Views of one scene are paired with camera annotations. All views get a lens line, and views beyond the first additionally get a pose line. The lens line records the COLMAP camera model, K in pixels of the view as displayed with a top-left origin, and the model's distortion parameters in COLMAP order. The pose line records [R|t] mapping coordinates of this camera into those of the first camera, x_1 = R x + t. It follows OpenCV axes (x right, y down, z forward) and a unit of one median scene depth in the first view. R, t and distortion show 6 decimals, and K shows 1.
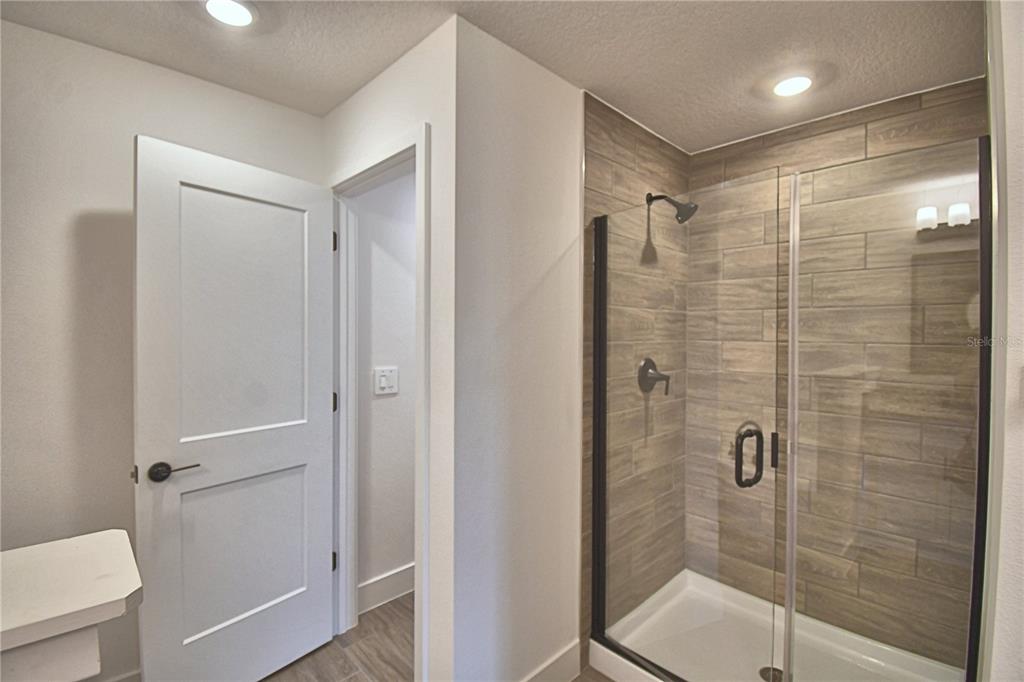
lens RADIAL K [[453.5, 0, 508.2], [0, 453.5, 339.9], [0, 0, 1]] dist [0.026372, -0.026328]
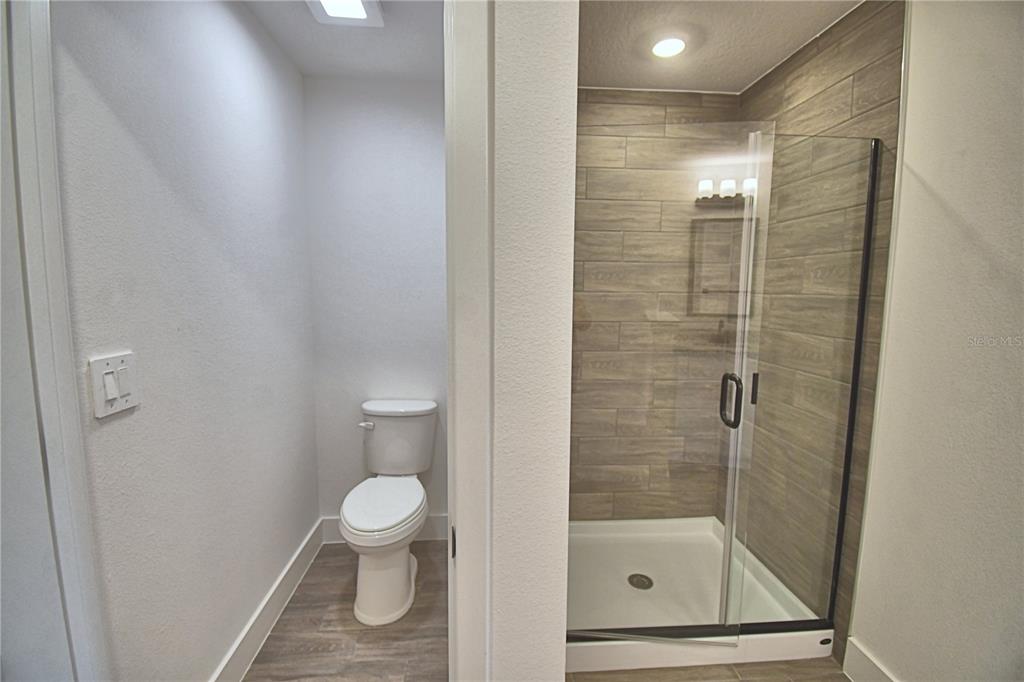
lens RADIAL K [[453.5, 0, 508.2], [0, 453.5, 339.9], [0, 0, 1]] dist [0.026372, -0.026328]
pose [[0.650423, -0.085455, 0.754750, -0.425318], [0.005552, 0.994160, 0.107776, -0.000366], [-0.759552, -0.065909, 0.647099, 0.495547]]
